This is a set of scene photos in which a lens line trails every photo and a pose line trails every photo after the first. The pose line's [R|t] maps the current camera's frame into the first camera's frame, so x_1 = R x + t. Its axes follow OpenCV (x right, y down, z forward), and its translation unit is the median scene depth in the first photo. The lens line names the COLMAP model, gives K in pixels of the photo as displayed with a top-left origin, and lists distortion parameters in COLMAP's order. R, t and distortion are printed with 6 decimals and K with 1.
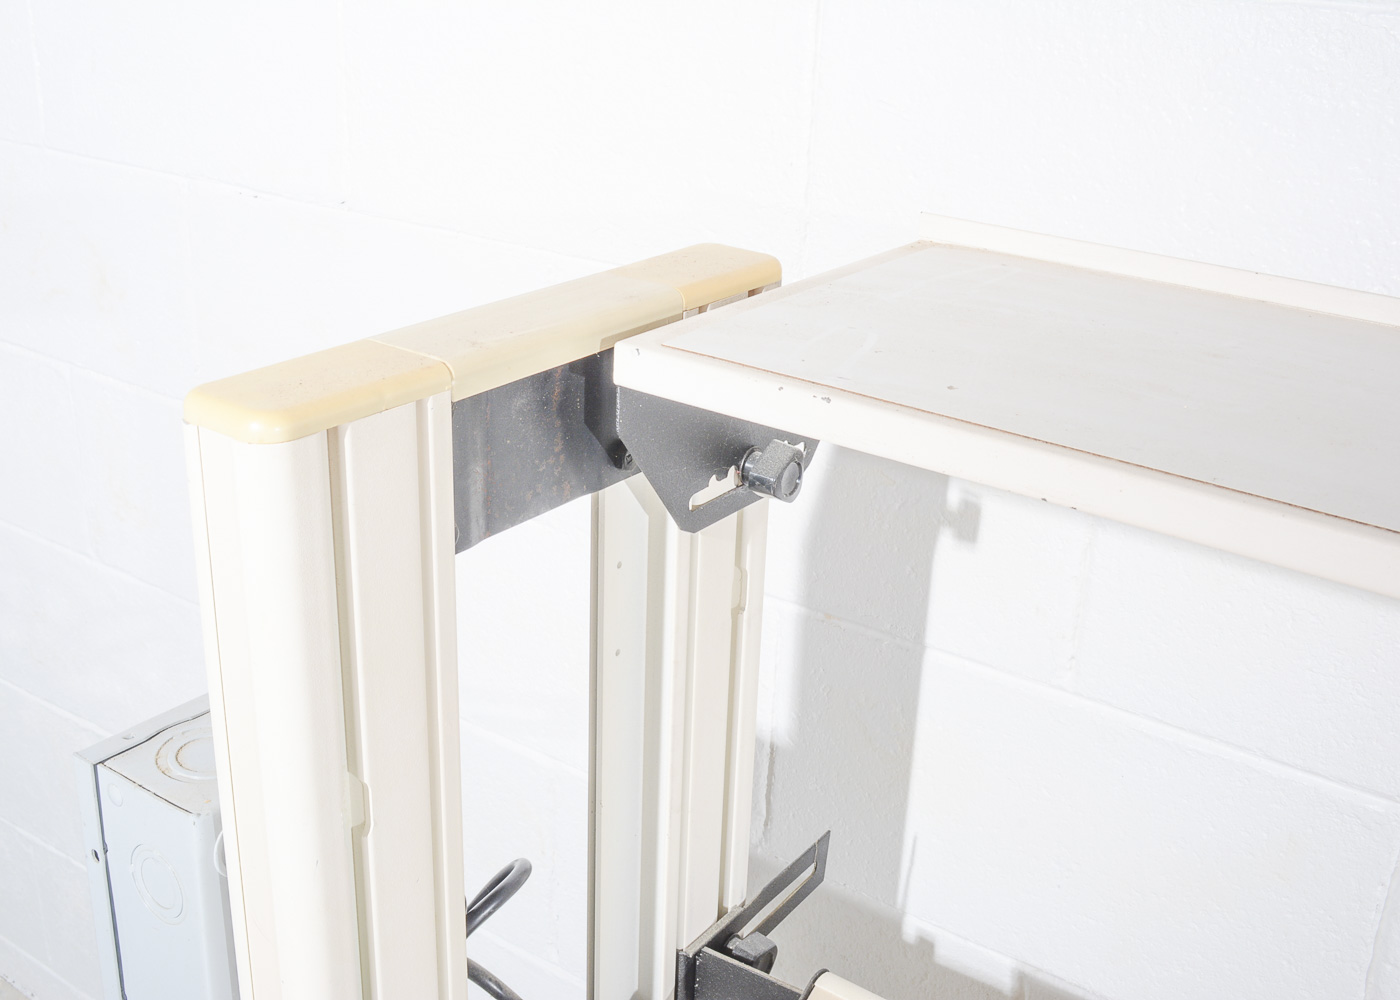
lens RADIAL K [[1578.3, 0, 700.0], [0, 1578.3, 500.0], [0, 0, 1]] dist [-0.004126, -0.066093]
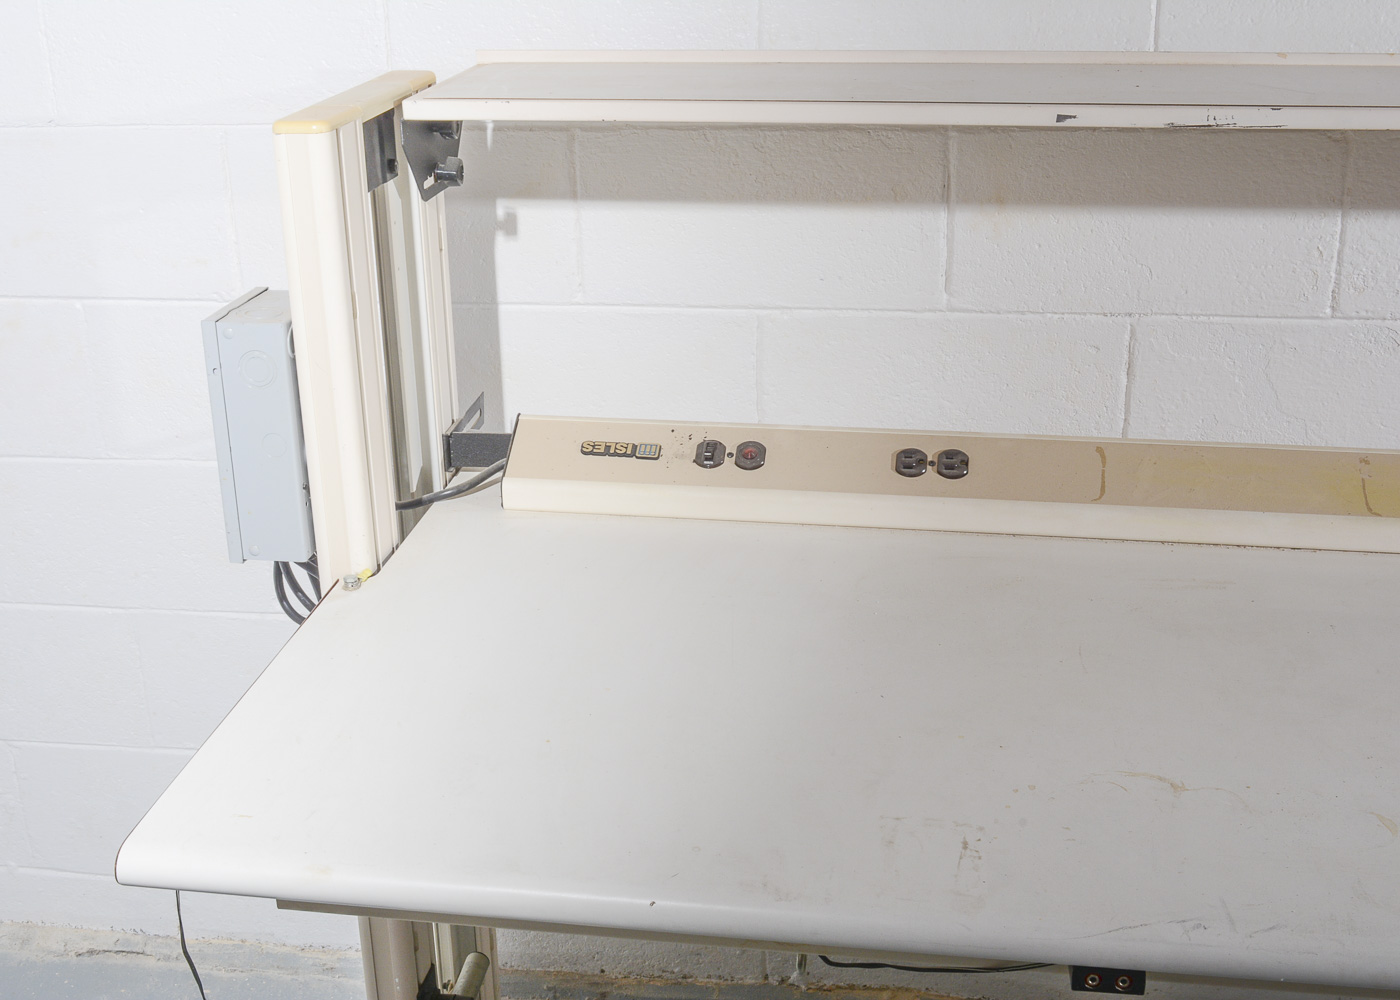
lens RADIAL K [[1759.2, 0, 700.0], [0, 1759.2, 500.0], [0, 0, 1]] dist [-0.051091, 0.009559]
pose [[0.888777, -0.213107, 0.405785, -0.694123], [0.218737, 0.975223, 0.033068, 0.399980], [-0.402778, 0.059371, 0.913370, -1.225771]]
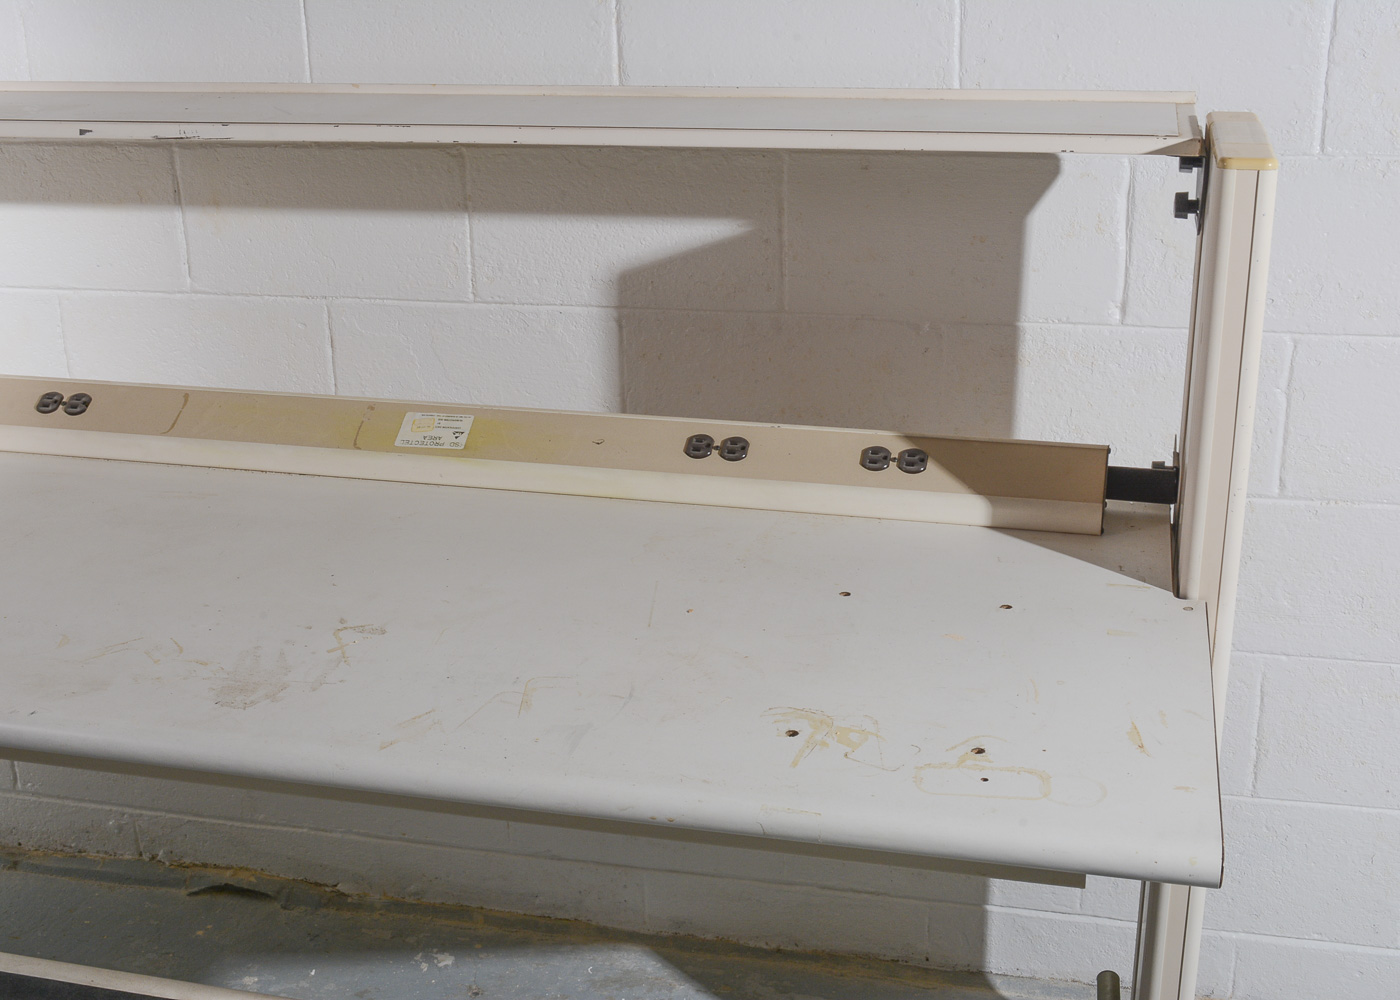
lens RADIAL K [[1759.2, 0, 700.0], [0, 1759.2, 500.0], [0, 0, 1]] dist [-0.051091, 0.009559]
pose [[0.923960, -0.174337, 0.340447, 0.454418], [0.187578, 0.982231, -0.006097, 0.860549], [-0.333335, 0.069493, 0.940244, -2.308824]]
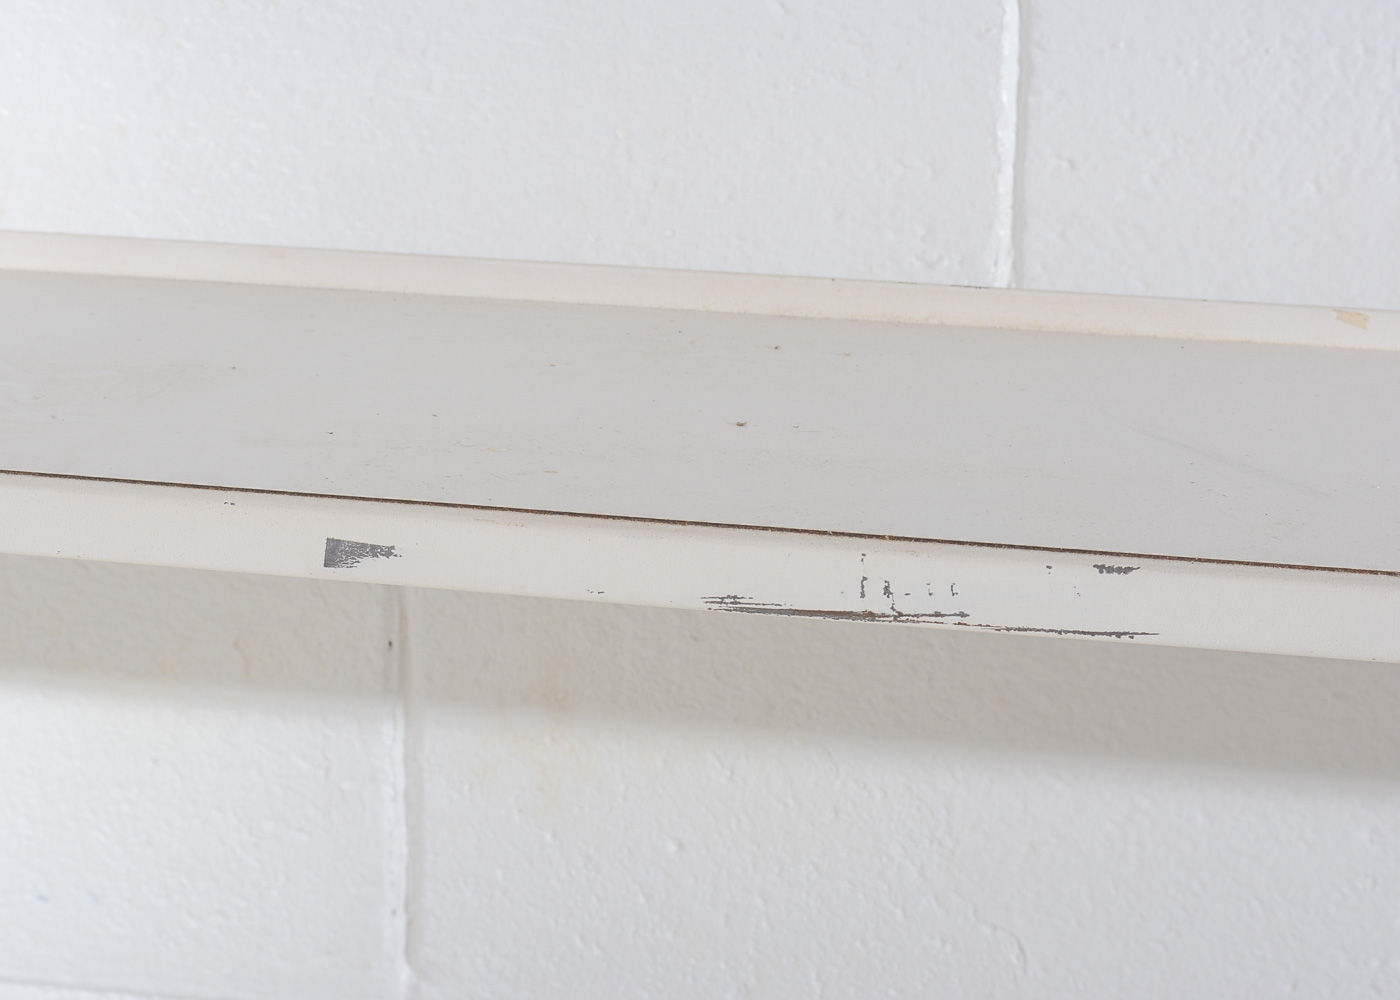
lens RADIAL K [[3375.5, 0, 700.0], [0, 3375.5, 500.0], [0, 0, 1]] dist [0.019970, 0.251280]
pose [[0.918514, -0.111543, 0.379328, 0.292401], [0.163235, 0.980783, -0.106858, 0.243294], [-0.360120, 0.160070, 0.919071, -0.584354]]
